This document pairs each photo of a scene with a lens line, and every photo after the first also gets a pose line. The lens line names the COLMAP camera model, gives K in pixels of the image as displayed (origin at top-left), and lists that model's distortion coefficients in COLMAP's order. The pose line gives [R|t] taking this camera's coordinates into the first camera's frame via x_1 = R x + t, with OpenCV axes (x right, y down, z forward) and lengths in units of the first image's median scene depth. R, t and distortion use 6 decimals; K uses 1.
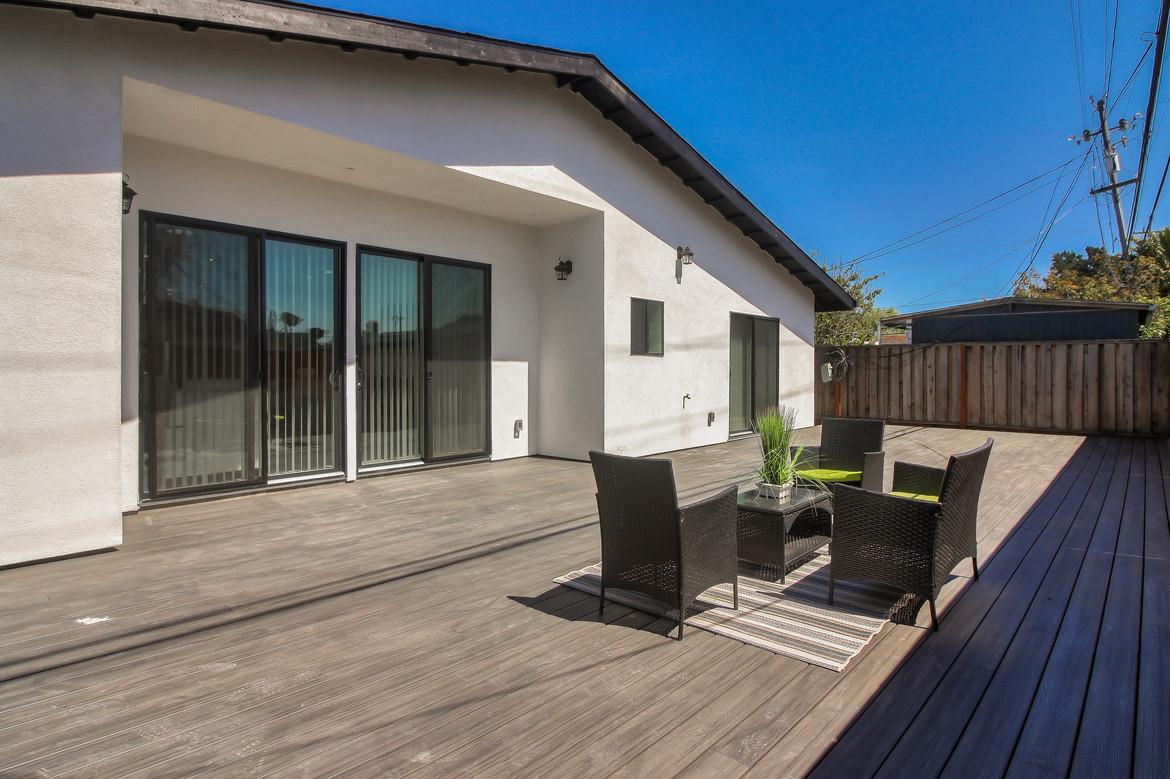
lens RADIAL K [[664.0, 0, 583.6], [0, 664.0, 380.6], [0, 0, 1]] dist [-0.002578, -0.000426]
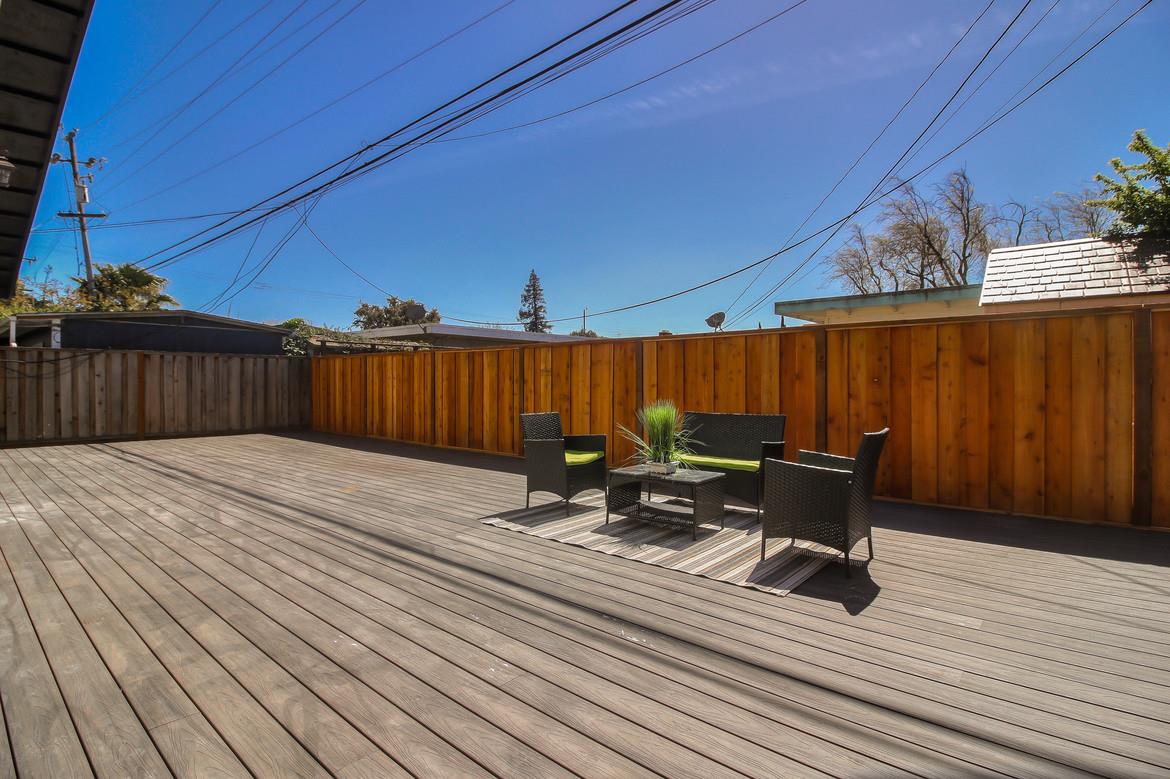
lens RADIAL K [[554.3, 0, 583.0], [0, 554.3, 385.1], [0, 0, 1]] dist [-0.010391, -0.004360]
pose [[-0.020153, -0.003217, 0.999792, -0.237790], [0.020434, 0.999785, 0.003629, 0.002982], [-0.999588, 0.020503, -0.020083, 0.378521]]
